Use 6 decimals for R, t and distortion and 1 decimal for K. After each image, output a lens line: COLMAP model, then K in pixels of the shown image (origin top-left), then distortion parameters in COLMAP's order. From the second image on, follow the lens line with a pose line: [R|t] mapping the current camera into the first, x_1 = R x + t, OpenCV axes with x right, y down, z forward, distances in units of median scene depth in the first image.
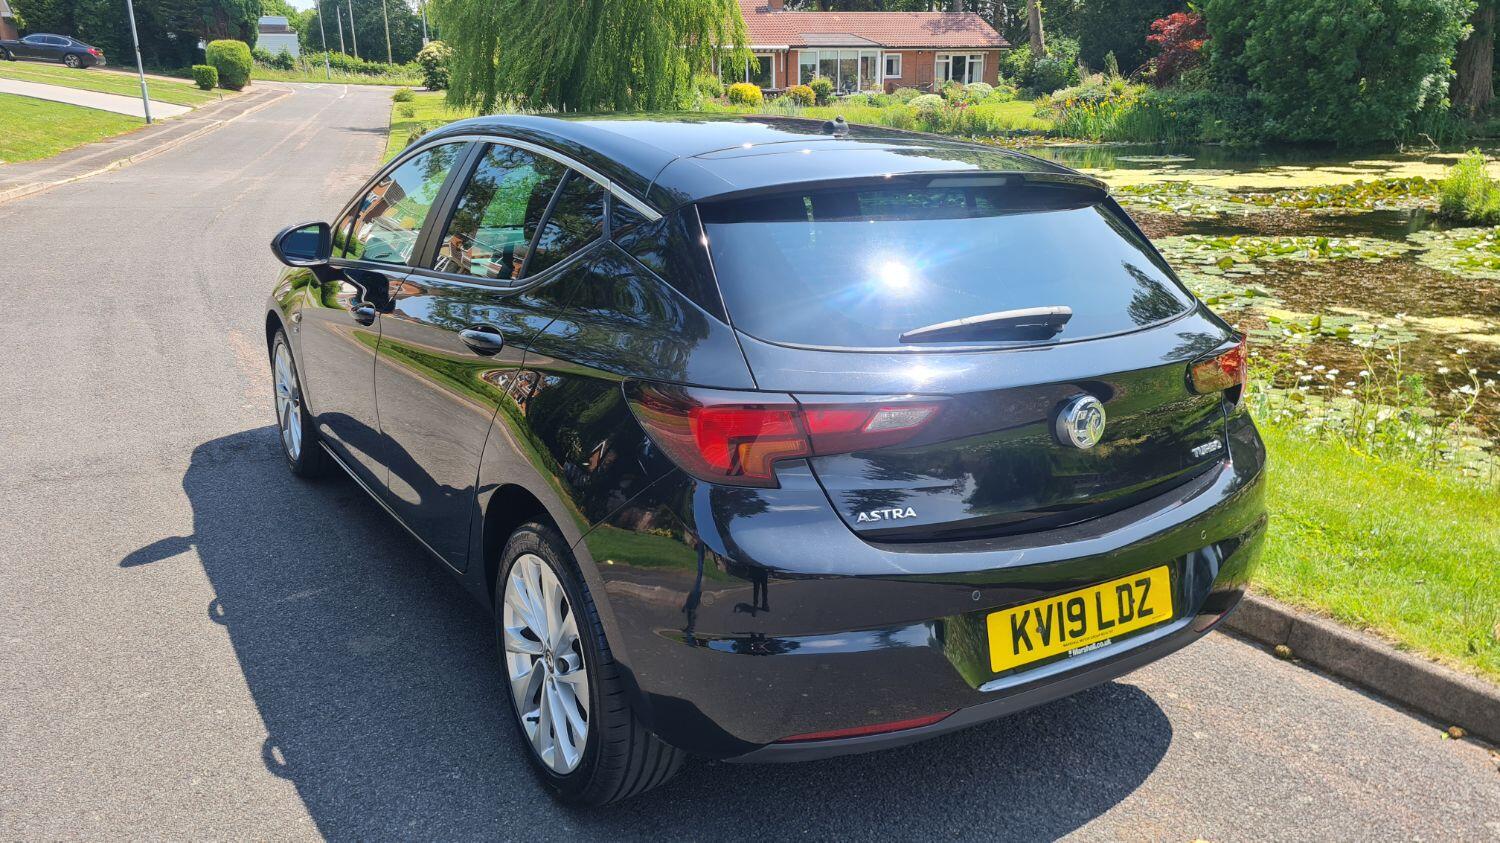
lens RADIAL K [[1089.6, 0, 756.8], [0, 1089.6, 450.7], [0, 0, 1]] dist [0.062197, -0.043442]
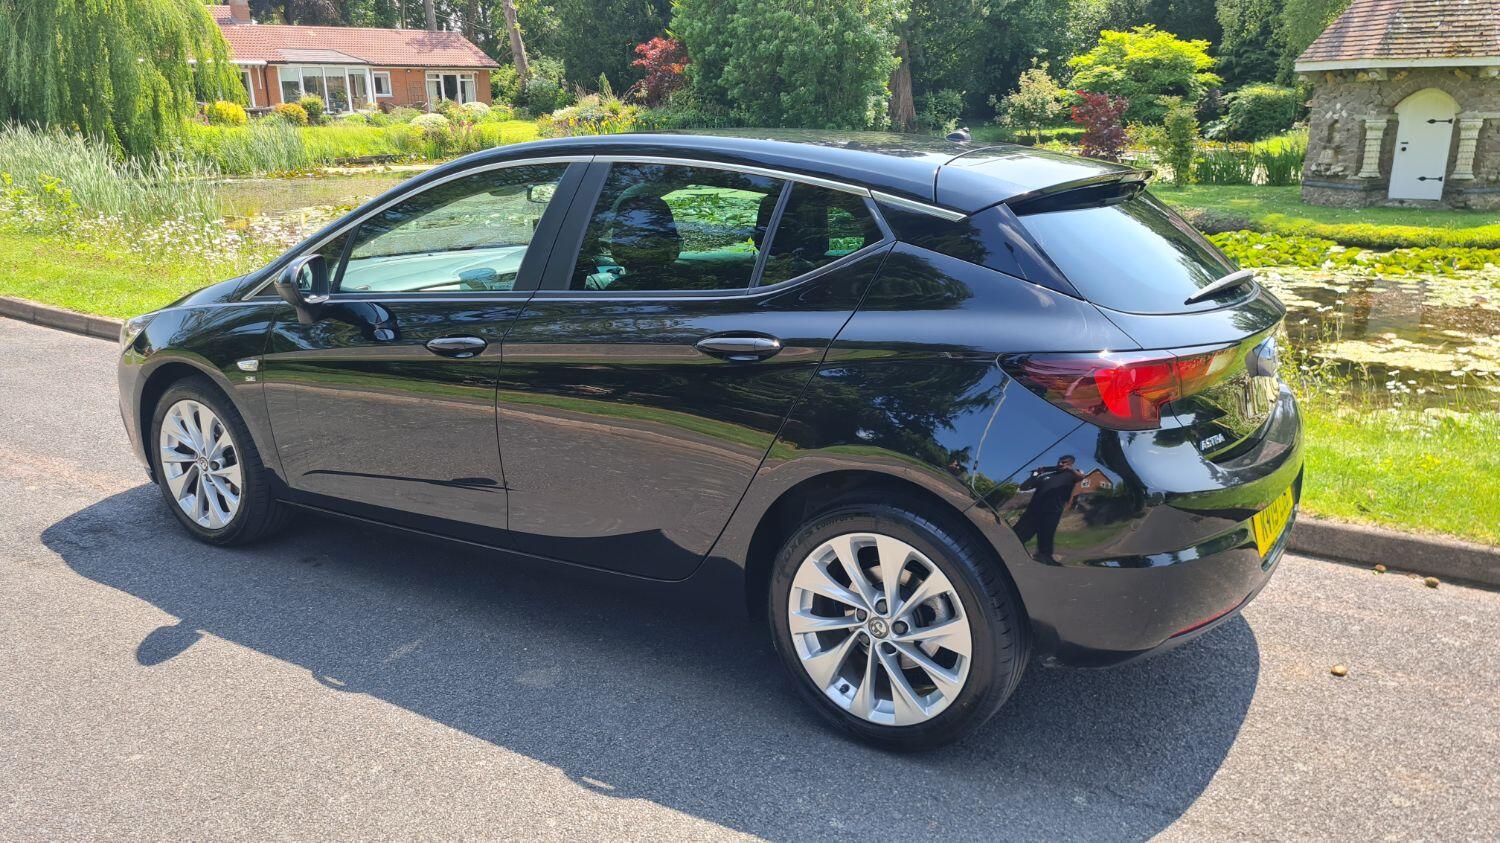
lens RADIAL K [[1089.6, 0, 723.6], [0, 1089.6, 455.8], [0, 0, 1]] dist [0.062197, -0.043442]
pose [[0.915167, -0.129563, 0.381684, -0.668978], [0.133732, 0.990893, 0.015711, -0.030640], [-0.380243, 0.036665, 0.924159, -0.012374]]
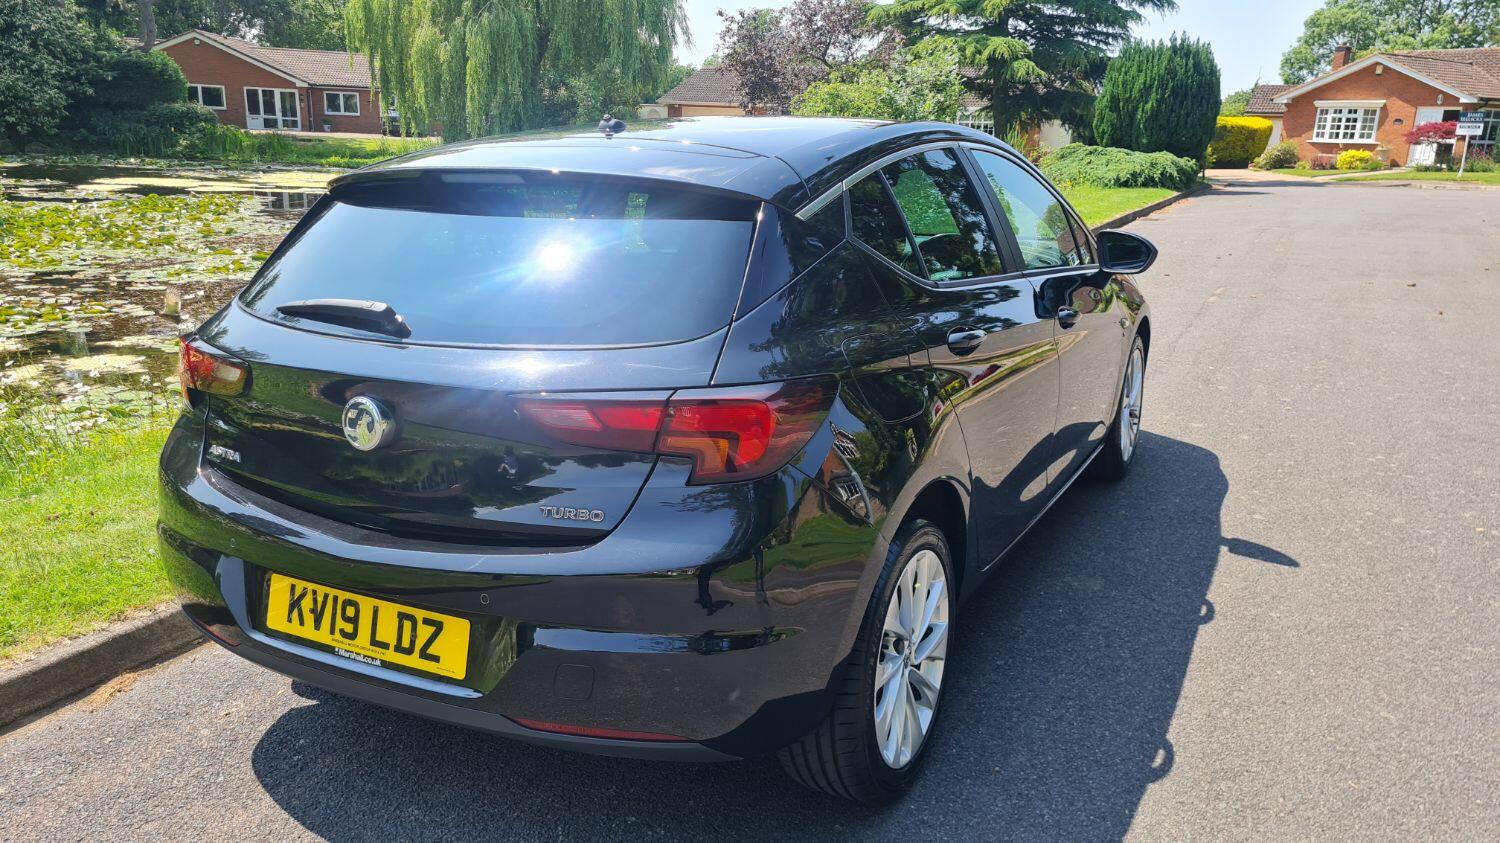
lens RADIAL K [[1089.6, 0, 756.8], [0, 1089.6, 459.3], [0, 0, 1]] dist [0.062197, -0.043442]
pose [[0.504232, 0.215654, -0.836208, 0.949527], [-0.225746, 0.967563, 0.113405, -0.134450], [0.833540, 0.131588, 0.536559, 0.570425]]
